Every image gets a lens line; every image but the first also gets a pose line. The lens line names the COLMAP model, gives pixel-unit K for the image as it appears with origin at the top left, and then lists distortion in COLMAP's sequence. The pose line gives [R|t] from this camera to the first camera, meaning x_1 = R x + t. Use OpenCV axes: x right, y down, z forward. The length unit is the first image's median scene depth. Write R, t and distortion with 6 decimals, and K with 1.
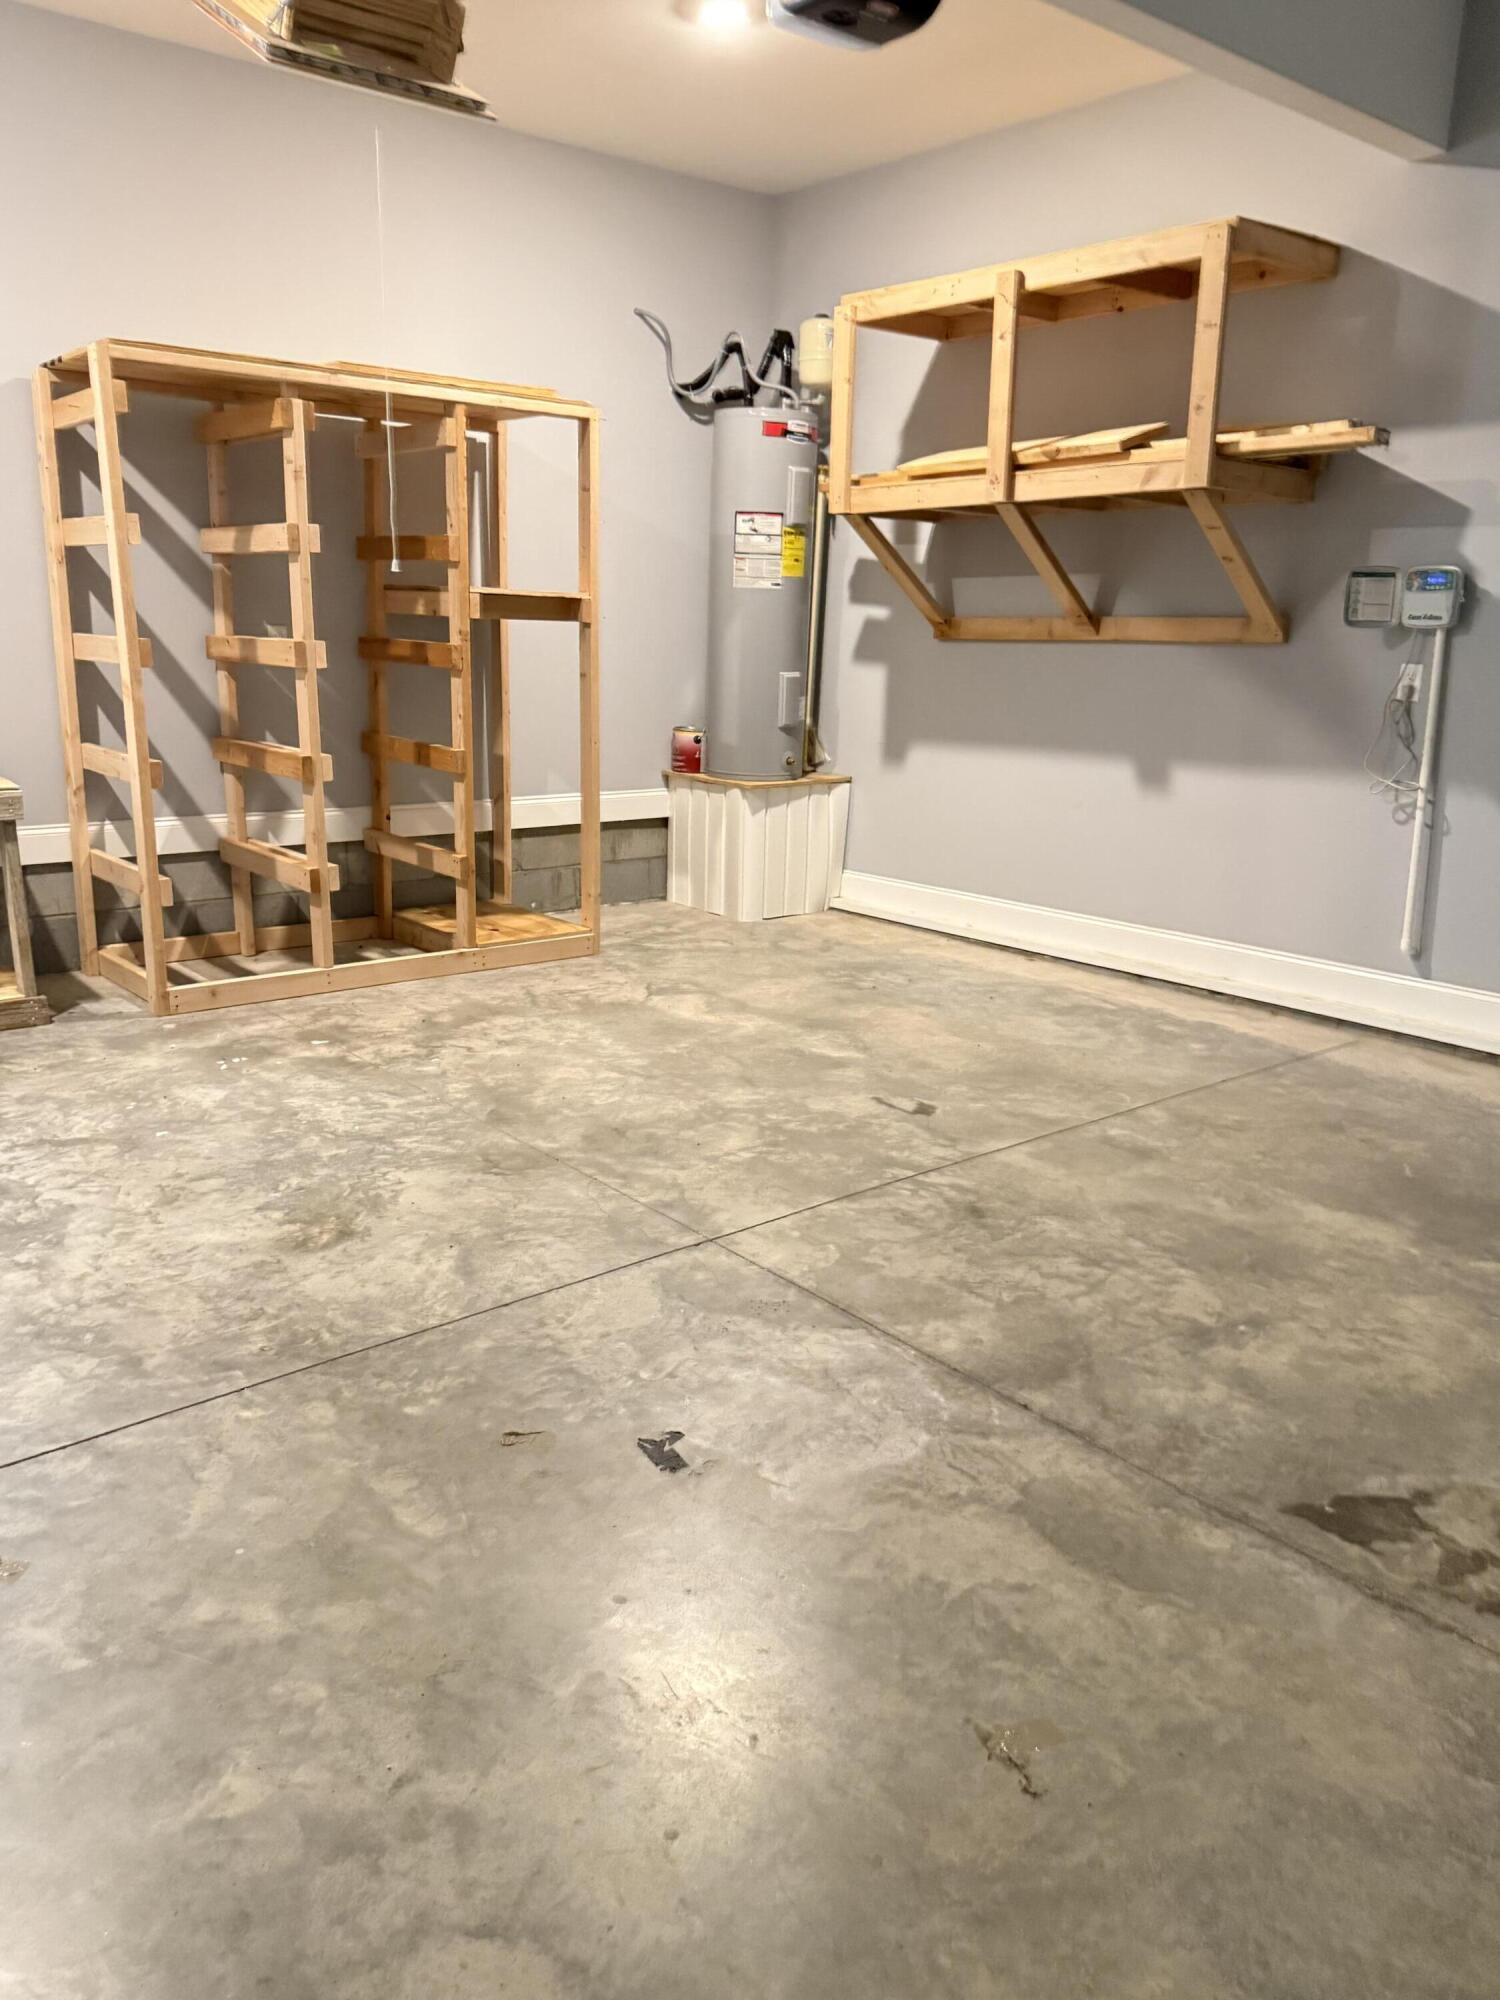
lens RADIAL K [[1471.3, 0, 750.0], [0, 1471.3, 1000.0], [0, 0, 1]] dist [0.118991, -0.297653]
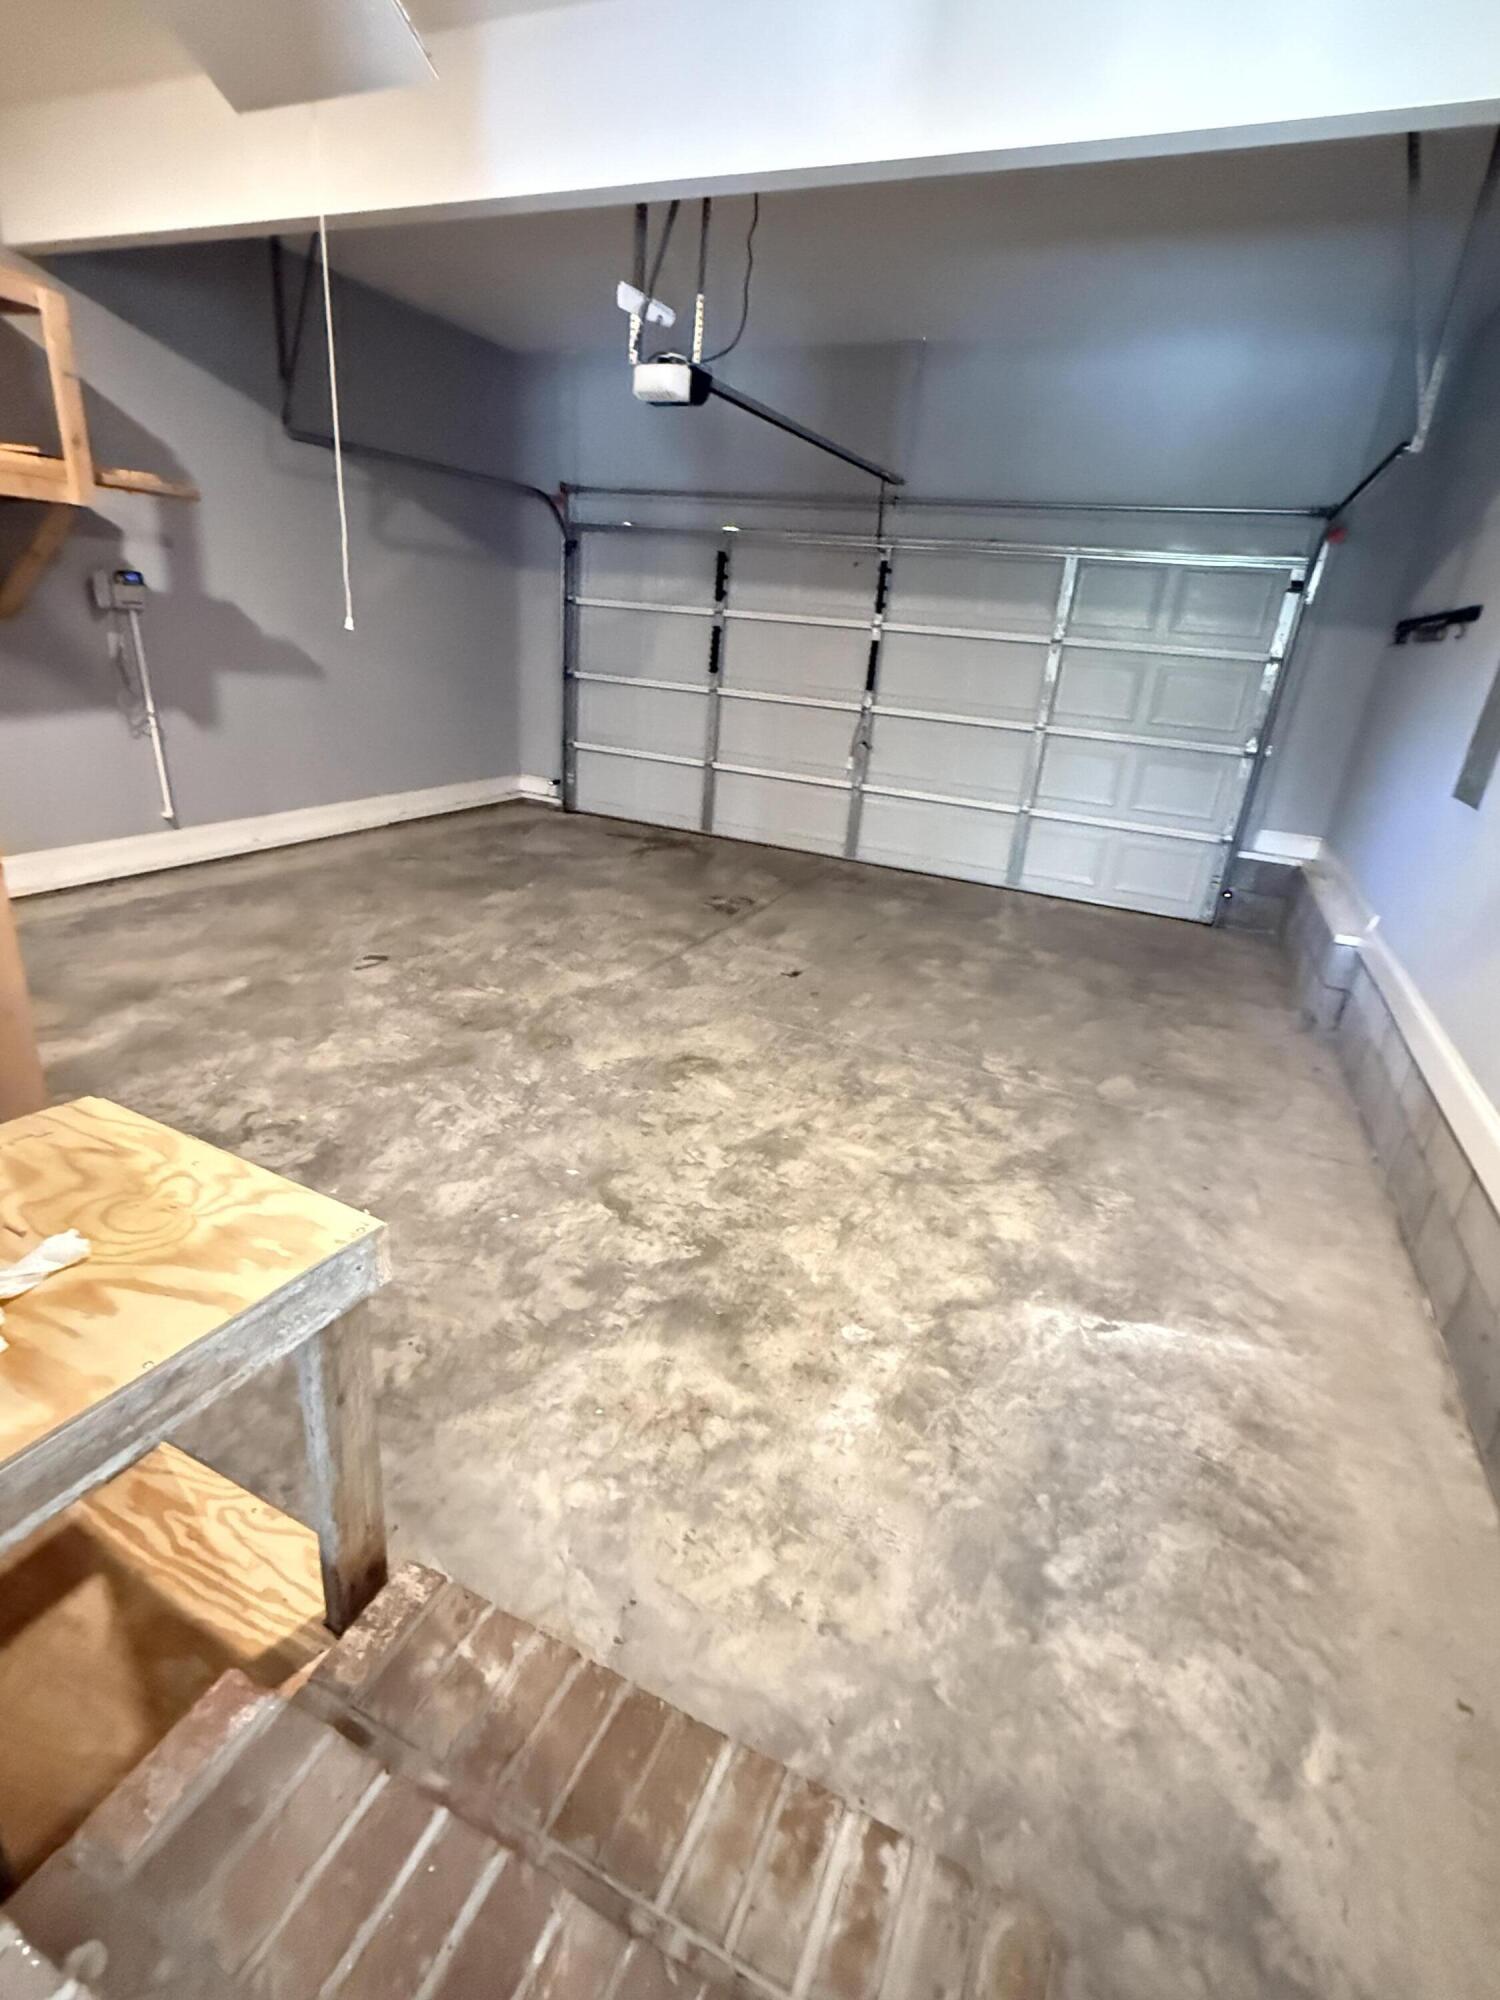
lens RADIAL K [[947.4, 0, 750.0], [0, 947.4, 1000.0], [0, 0, 1]] dist [0.002744, 0.000858]
pose [[-0.426636, -0.387063, 0.817413, -1.017895], [0.131015, 0.867812, 0.479309, -0.363228], [-0.894884, 0.311584, -0.319529, 1.091289]]
